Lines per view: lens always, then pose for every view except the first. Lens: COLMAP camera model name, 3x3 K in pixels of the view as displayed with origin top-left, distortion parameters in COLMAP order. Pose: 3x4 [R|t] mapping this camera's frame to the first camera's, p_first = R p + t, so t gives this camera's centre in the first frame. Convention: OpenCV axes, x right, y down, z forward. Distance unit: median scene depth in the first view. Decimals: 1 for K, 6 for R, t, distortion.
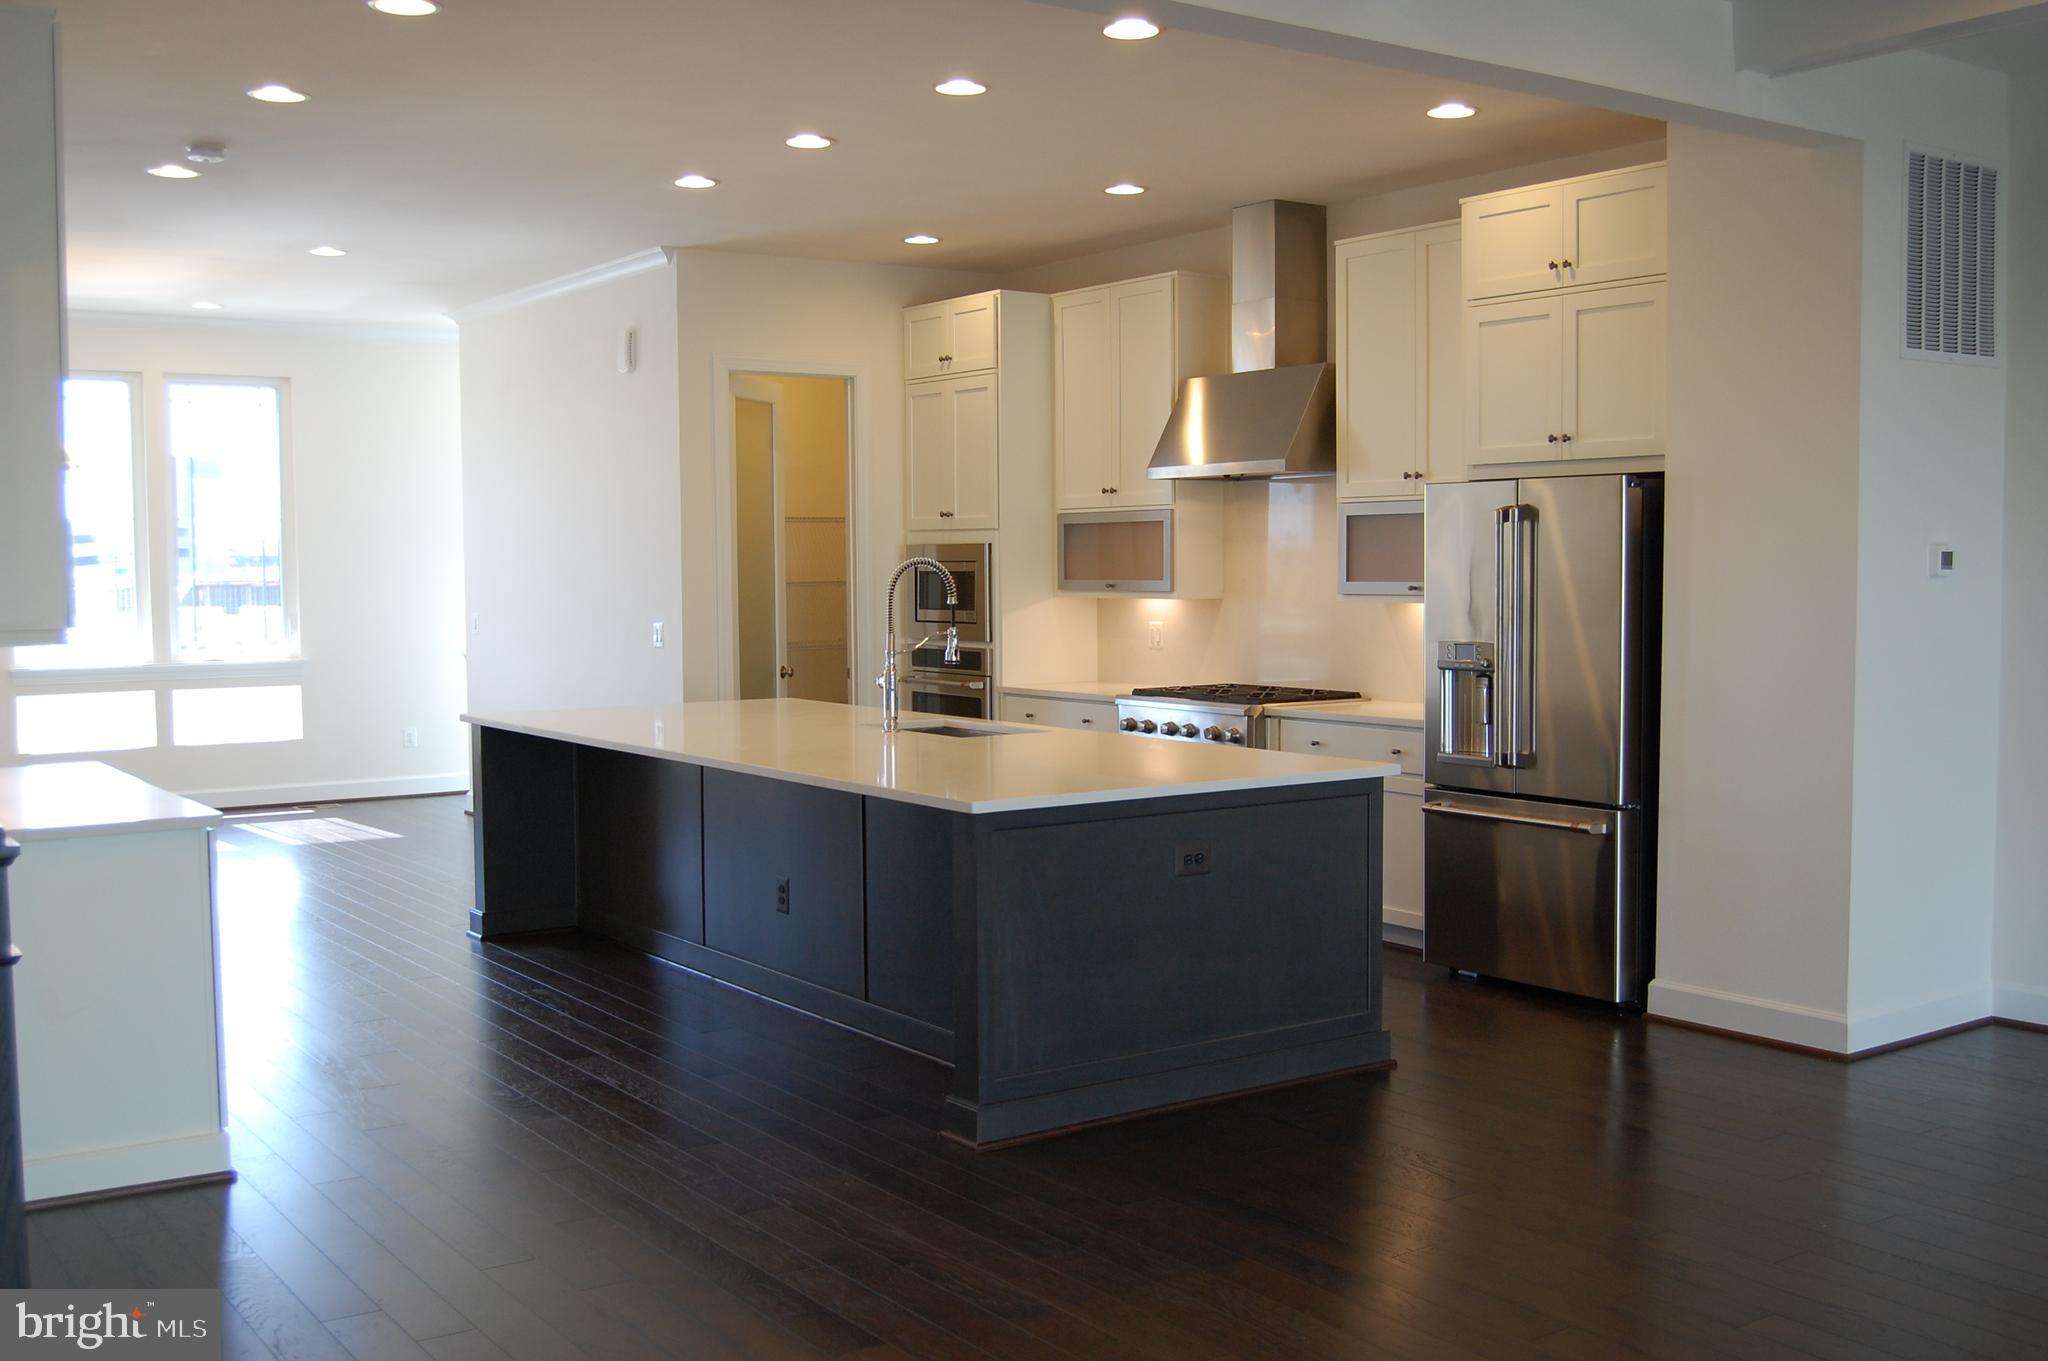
lens RADIAL K [[2045.7, 0, 1030.7], [0, 2045.7, 672.6], [0, 0, 1]] dist [-0.047796, 0.000000]
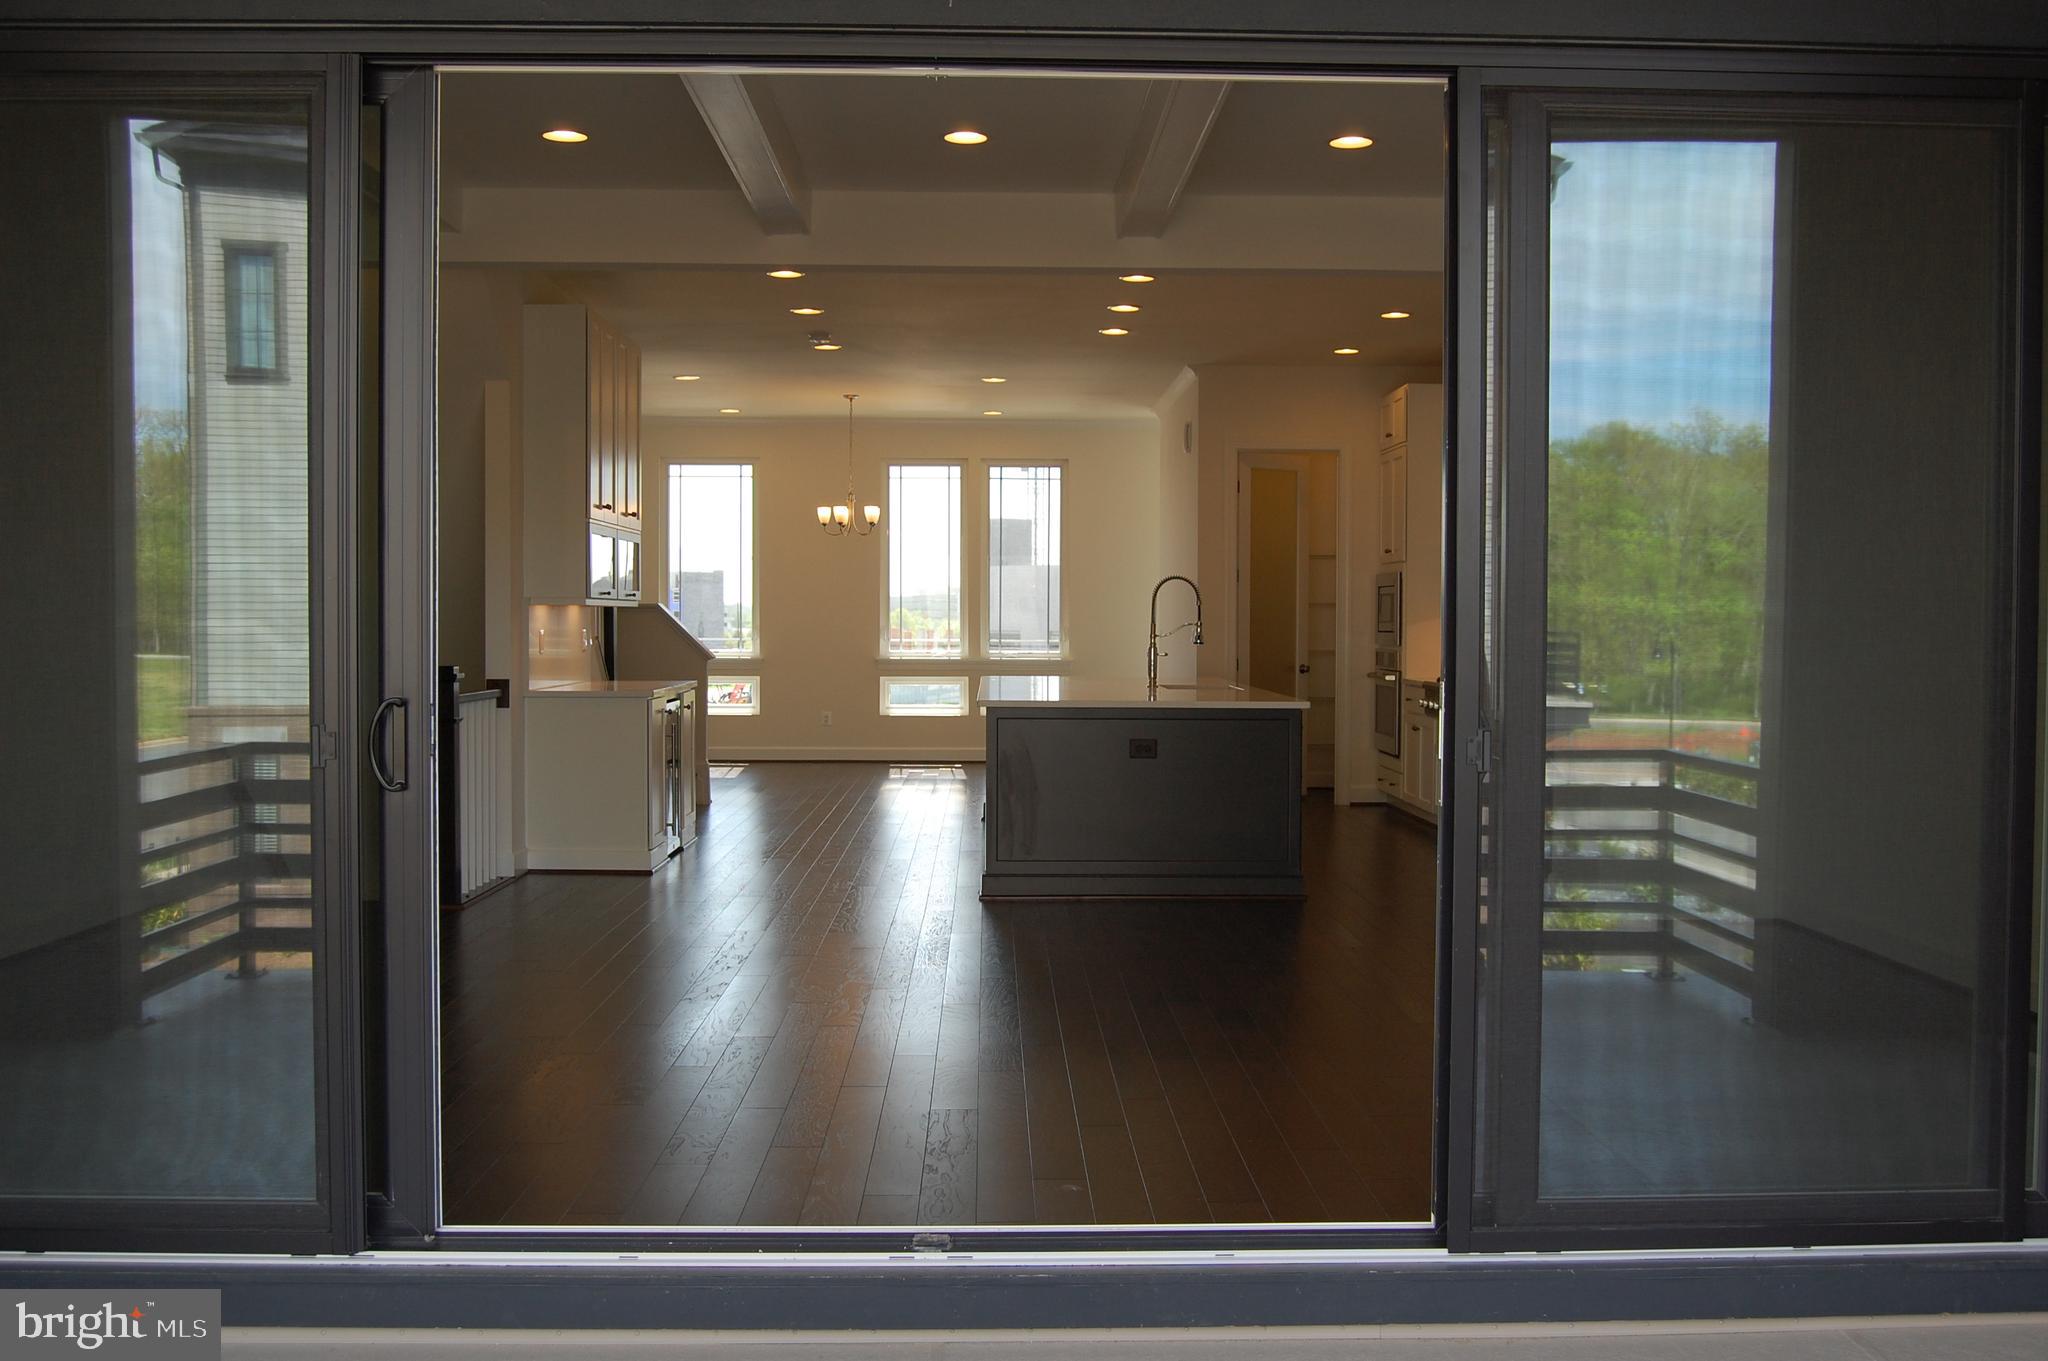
lens RADIAL K [[2045.7, 0, 1017.5], [0, 2045.7, 676.9], [0, 0, 1]] dist [-0.047796, 0.000000]
pose [[0.831702, 0.027398, -0.554546, 0.515443], [-0.041703, 0.999043, -0.013187, 0.033713], [0.553654, 0.034094, 0.832049, -0.252499]]
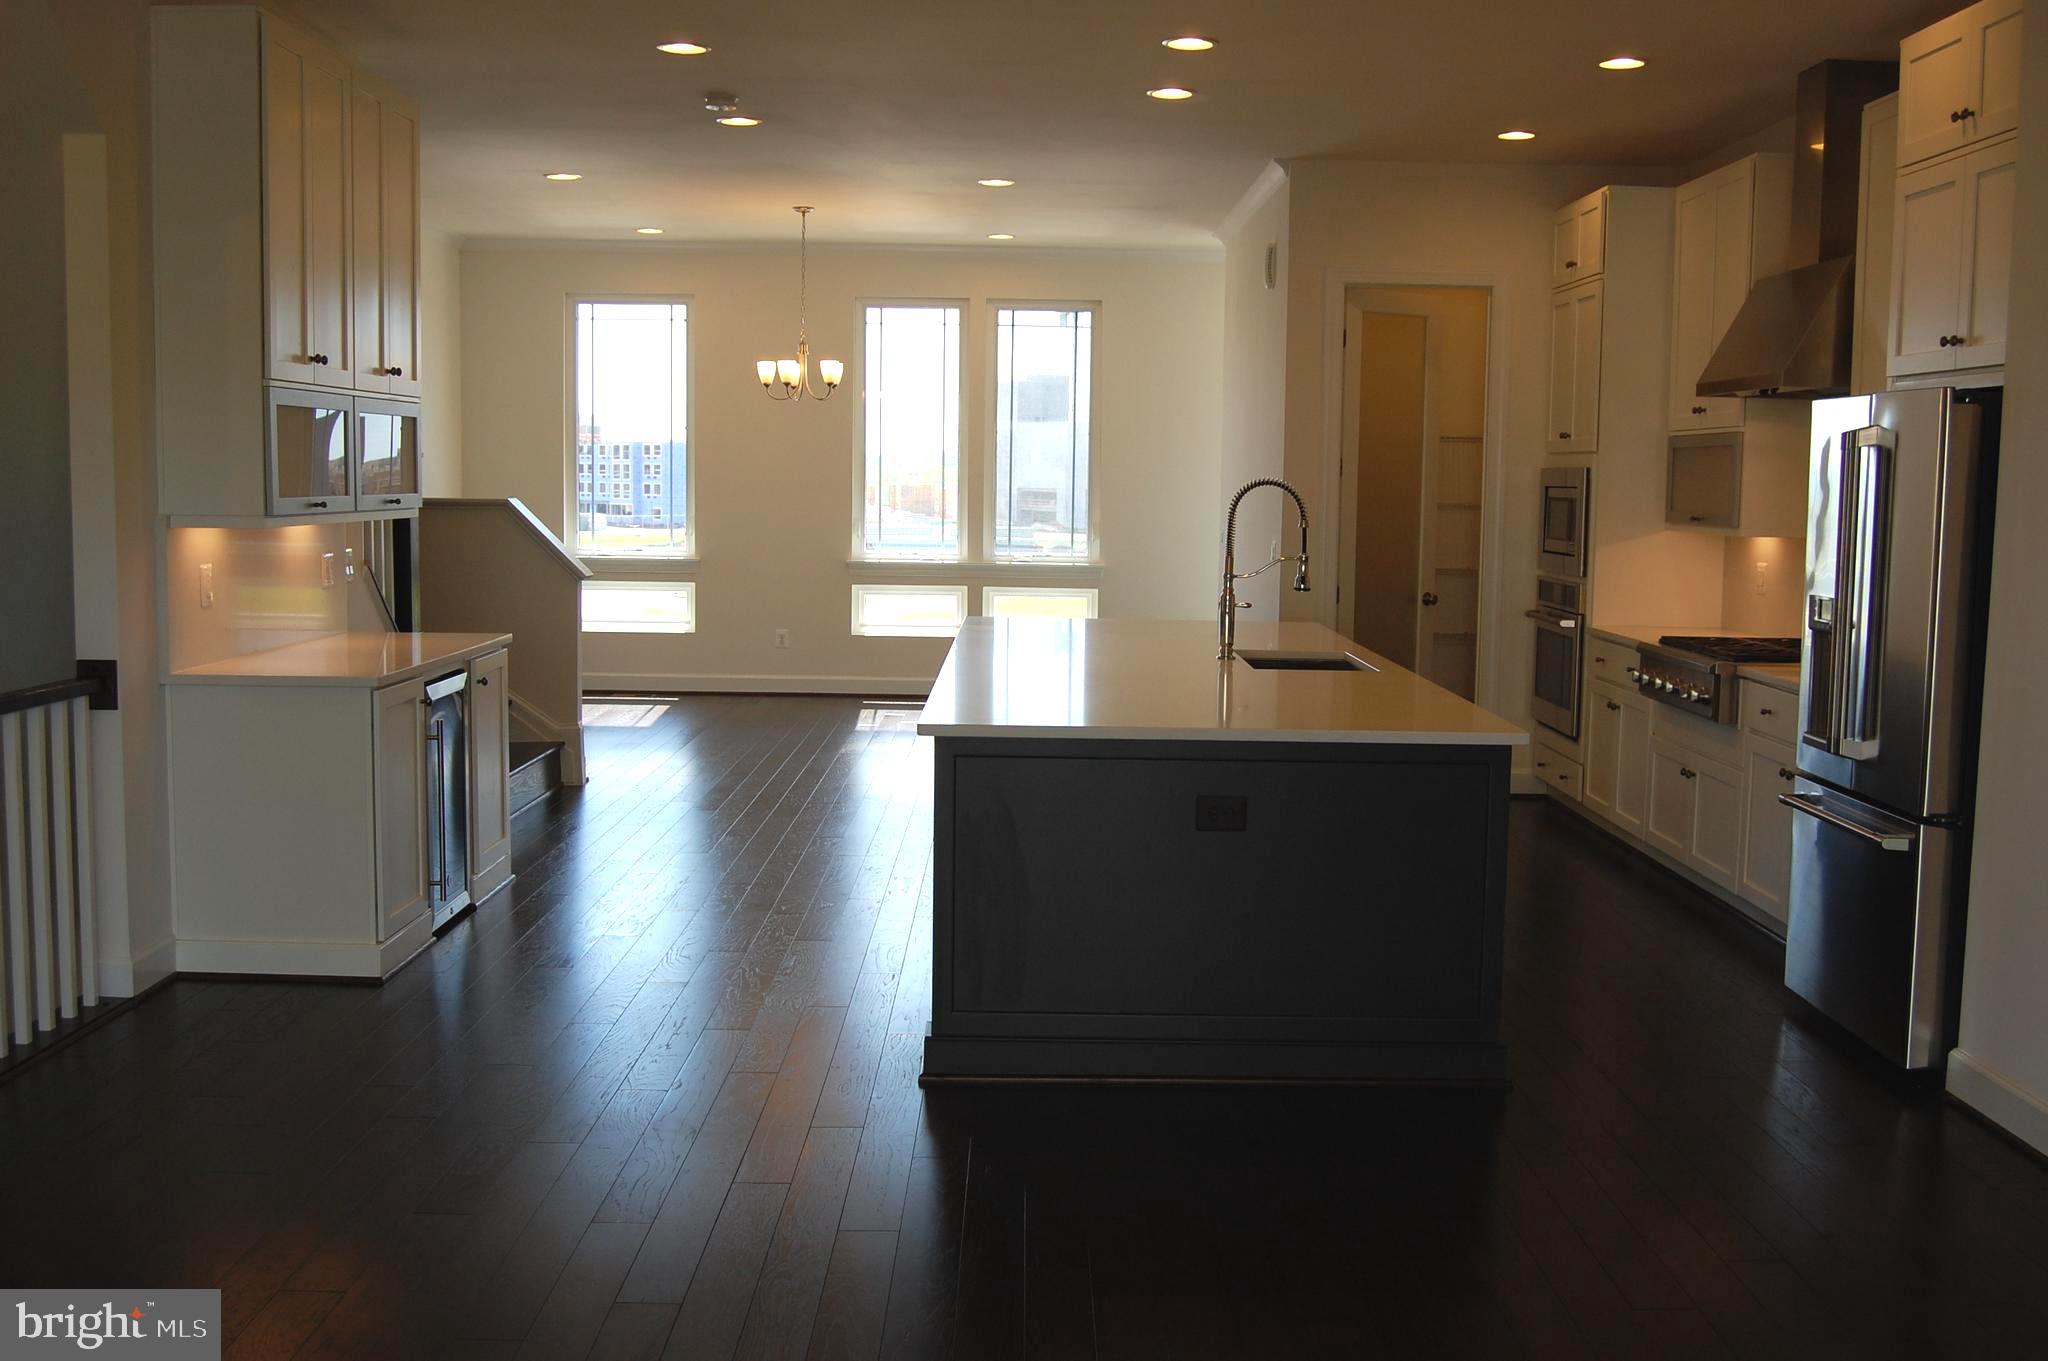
lens RADIAL K [[2045.7, 0, 1038.6], [0, 2045.7, 683.9], [0, 0, 1]] dist [-0.047796, 0.000000]
pose [[0.827253, 0.077617, -0.556443, 0.287945], [-0.052862, 0.996771, 0.060448, -0.009552], [0.559337, -0.020591, 0.828684, 0.112706]]
